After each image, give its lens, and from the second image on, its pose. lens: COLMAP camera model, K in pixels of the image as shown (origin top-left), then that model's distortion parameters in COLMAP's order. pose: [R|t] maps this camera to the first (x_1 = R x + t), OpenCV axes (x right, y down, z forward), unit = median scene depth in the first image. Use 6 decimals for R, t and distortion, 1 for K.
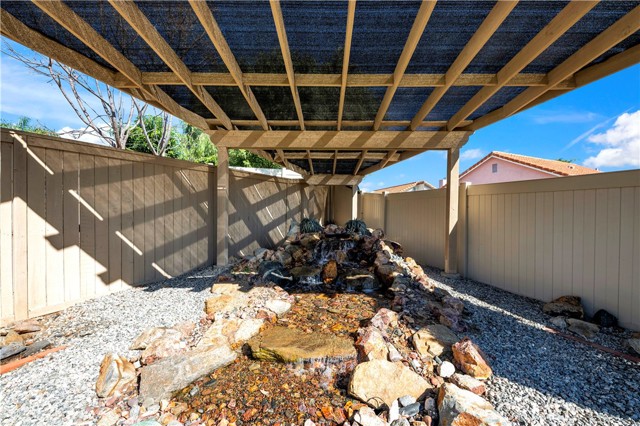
lens RADIAL K [[256.1, 0, 320.0], [0, 256.1, 213.0], [0, 0, 1]] dist [0.000382, 0.000023]
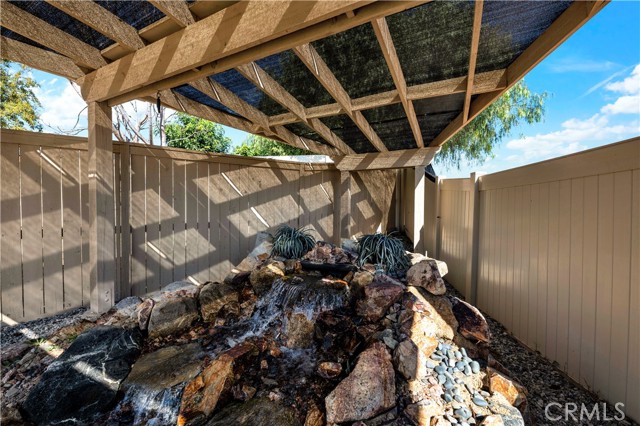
lens RADIAL K [[256.1, 0, 320.0], [0, 256.1, 213.0], [0, 0, 1]] dist [0.000382, 0.000023]
pose [[0.896011, 0.001545, -0.444029, 0.206577], [-0.001419, 0.999999, 0.000617, -0.009831], [0.444030, 0.000077, 0.896012, 0.458849]]
